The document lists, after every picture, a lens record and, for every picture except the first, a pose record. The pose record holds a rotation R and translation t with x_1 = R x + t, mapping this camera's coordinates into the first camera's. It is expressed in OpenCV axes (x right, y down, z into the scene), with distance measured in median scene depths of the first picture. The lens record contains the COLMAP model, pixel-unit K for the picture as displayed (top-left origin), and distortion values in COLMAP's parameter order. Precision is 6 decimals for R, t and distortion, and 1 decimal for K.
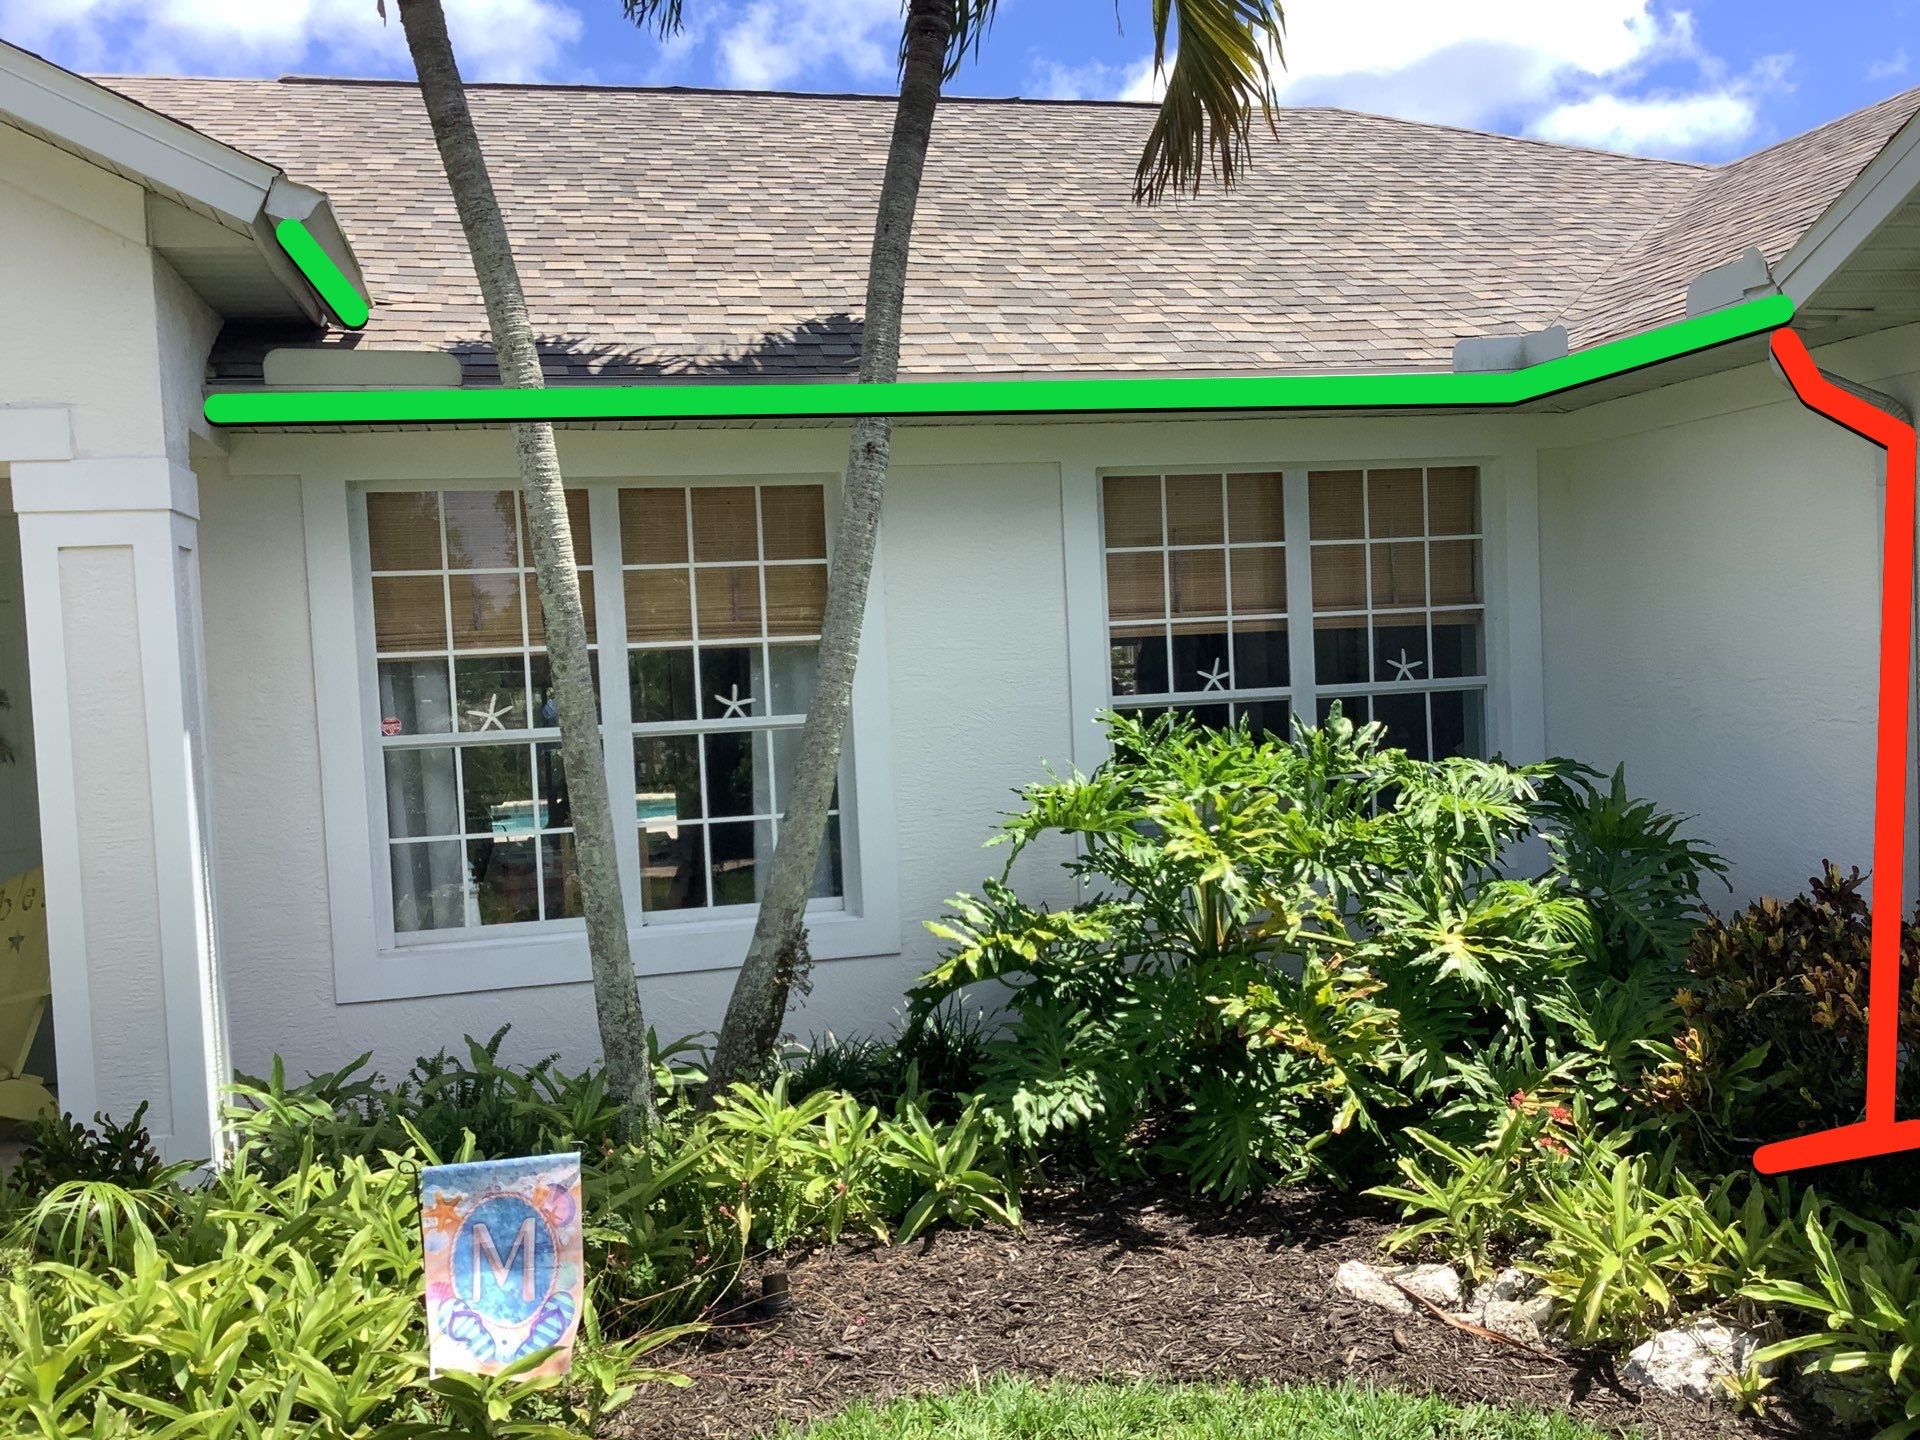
lens RADIAL K [[1791.2, 0, 1008.8], [0, 1791.2, 717.8], [0, 0, 1]] dist [0.120804, -0.206871]
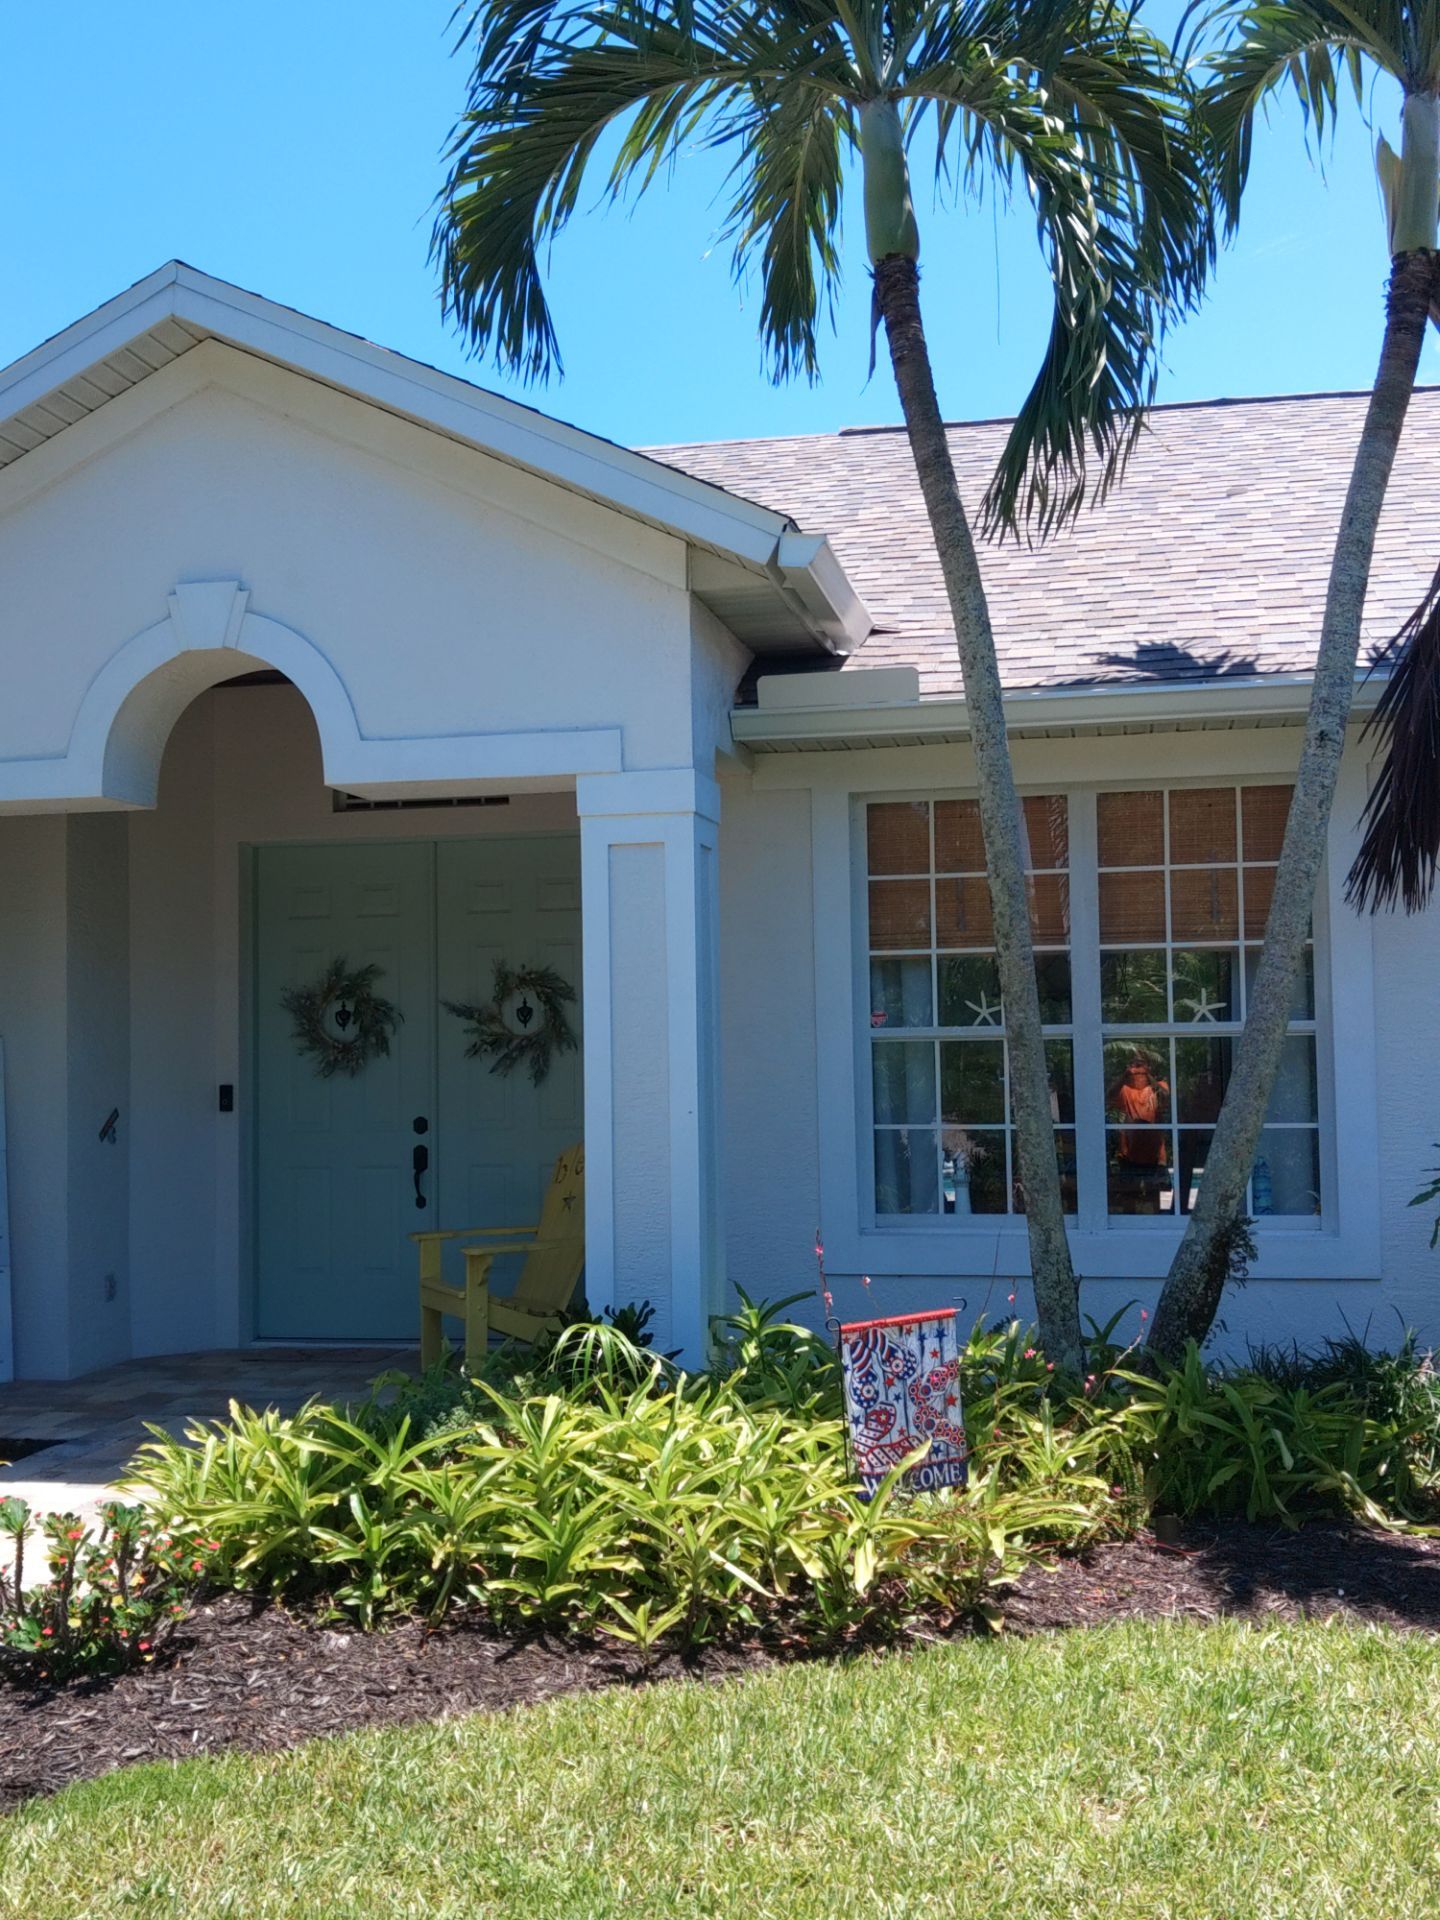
lens RADIAL K [[2176.6, 0, 725.1], [0, 2176.6, 877.7], [0, 0, 1]] dist [0.107693, -0.410212]
pose [[0.900769, -0.008018, -0.434224, 0.131563], [-0.042759, 0.993335, -0.107043, 0.062444], [0.432188, 0.114988, 0.894423, -0.188623]]
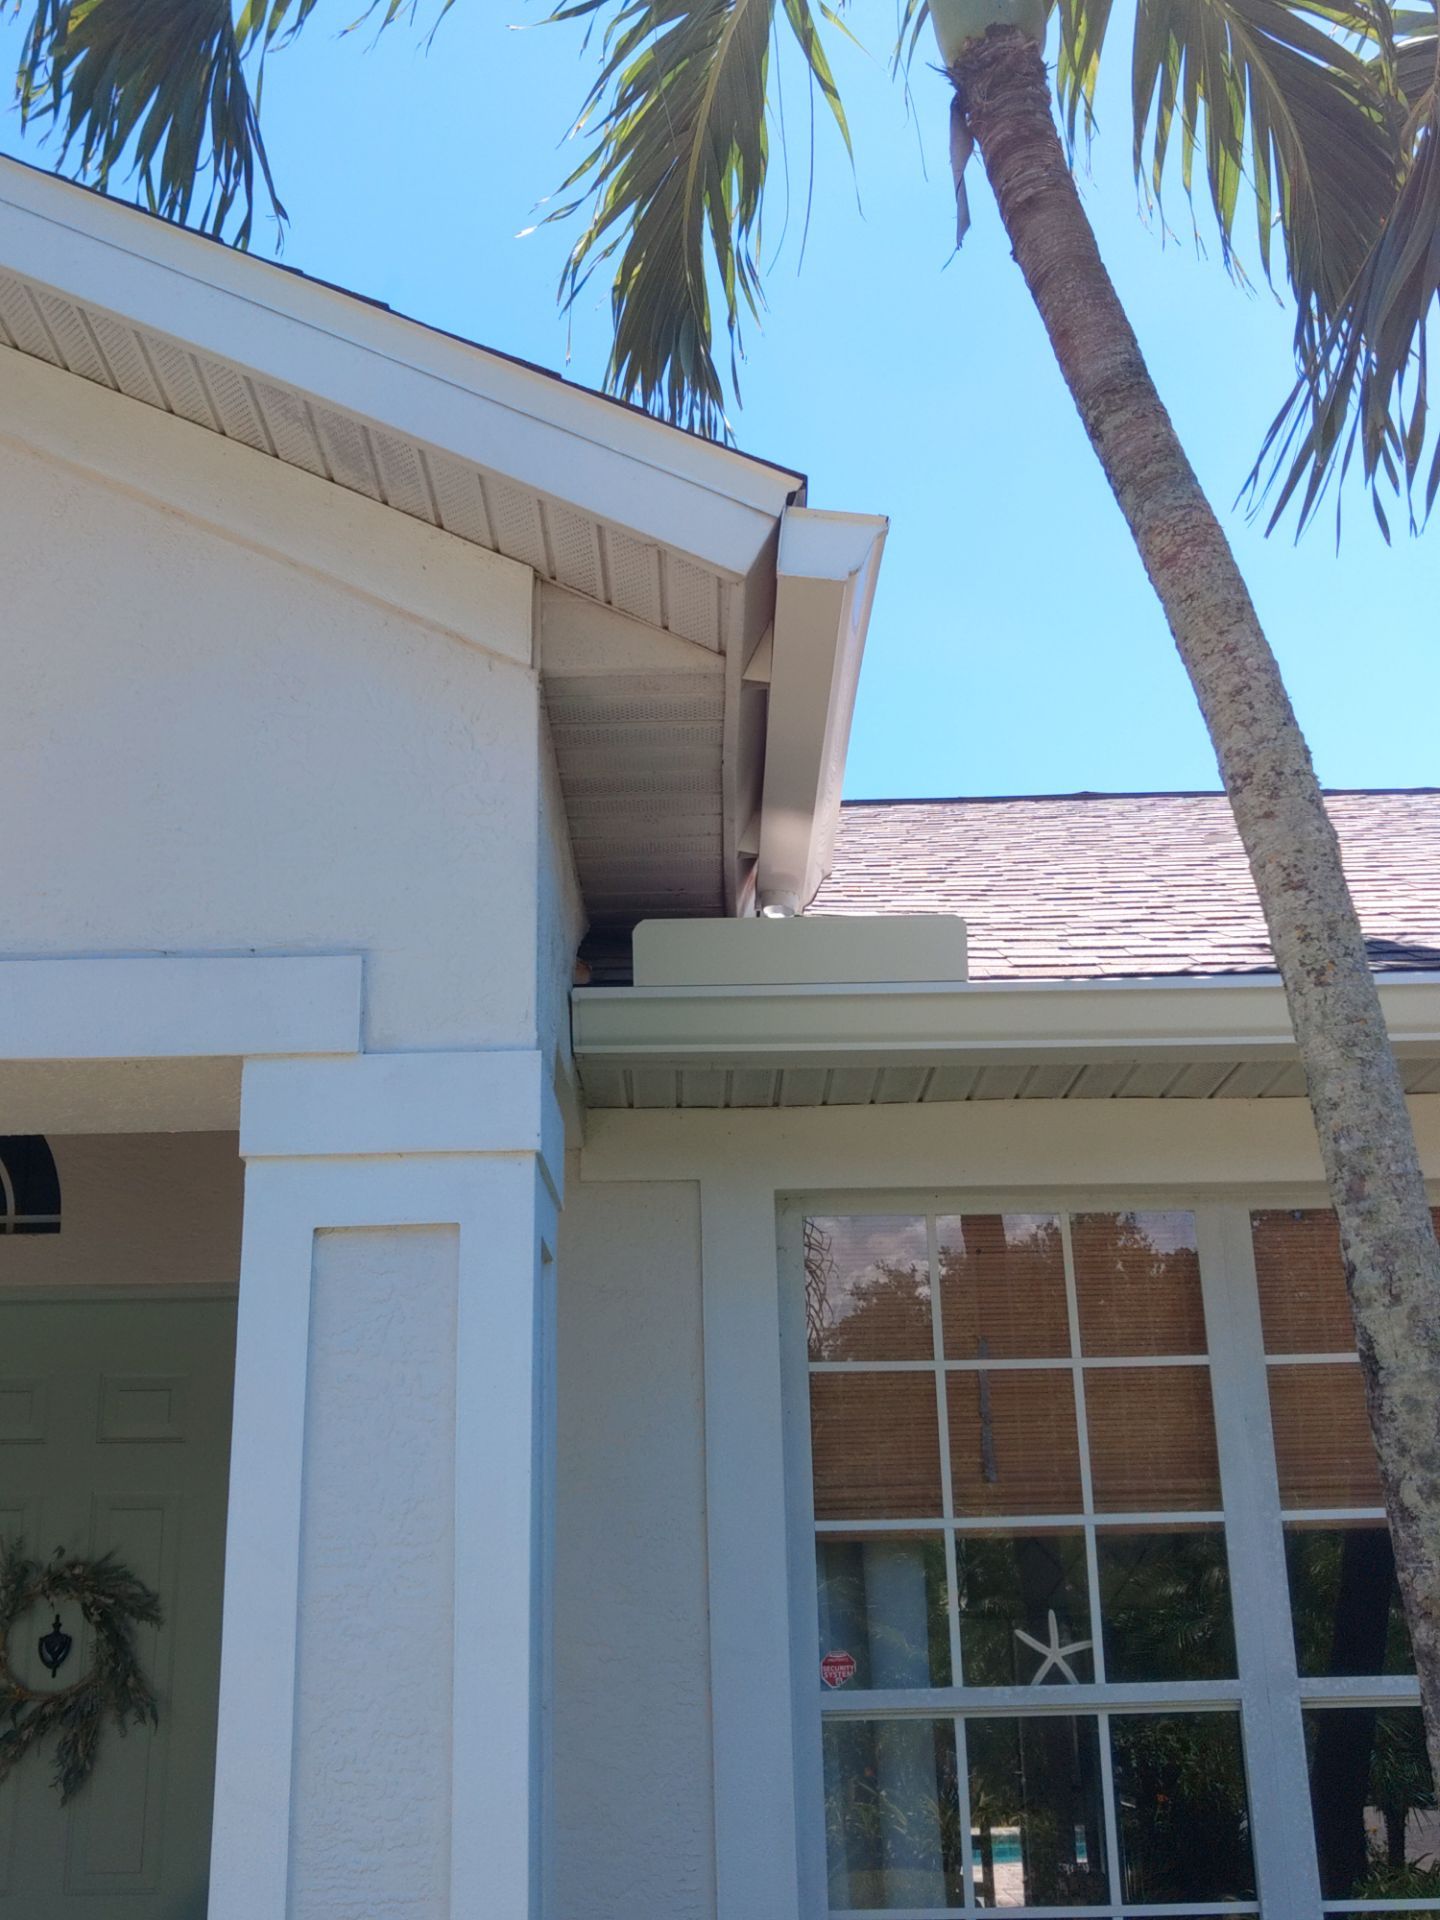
lens RADIAL K [[1972.8, 0, 720.0], [0, 1972.8, 960.0], [0, 0, 1]] dist [-0.007564, -0.012113]
pose [[0.973470, -0.052568, -0.222693, -0.241891], [-0.031738, 0.932822, -0.358937, 0.017477], [0.226602, 0.356482, 0.906406, 0.428630]]
